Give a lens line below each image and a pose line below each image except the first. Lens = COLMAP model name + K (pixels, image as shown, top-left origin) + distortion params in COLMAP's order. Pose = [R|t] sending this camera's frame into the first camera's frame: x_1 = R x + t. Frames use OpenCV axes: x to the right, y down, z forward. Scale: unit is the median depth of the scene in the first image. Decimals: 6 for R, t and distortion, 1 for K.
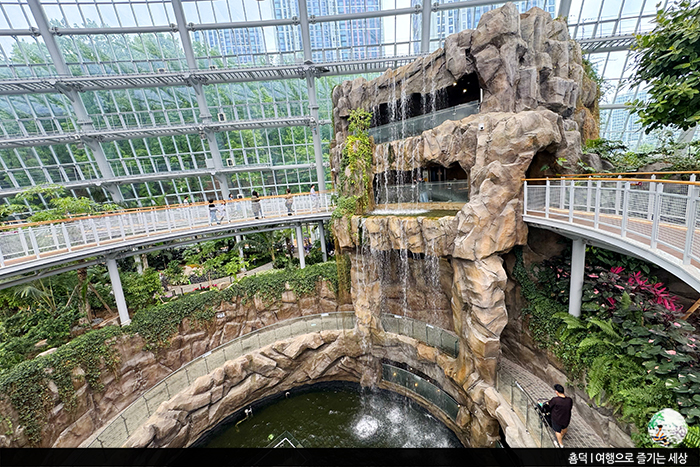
lens RADIAL K [[289.3, 0, 346.6], [0, 289.3, 234.7], [0, 0, 1]] dist [0.000375, 0.000047]
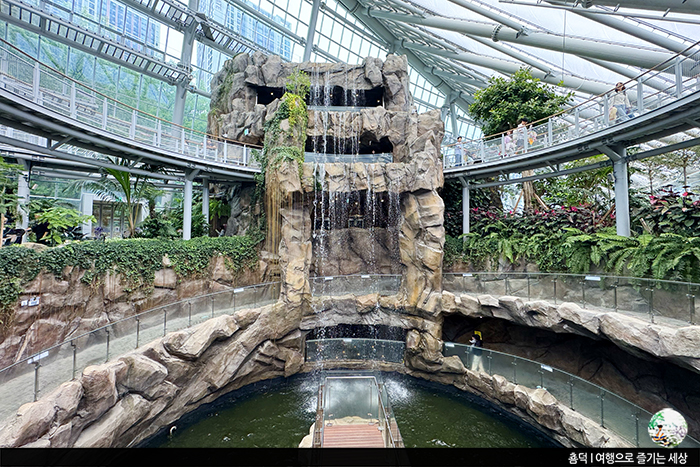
lens RADIAL K [[289.3, 0, 346.6], [0, 289.3, 234.7], [0, 0, 1]] dist [0.000375, 0.000047]
pose [[0.661708, 0.121293, 0.739886, -0.480949], [0.078495, 0.970197, -0.229250, 0.340842], [-0.745642, 0.209774, 0.632466, 0.283770]]
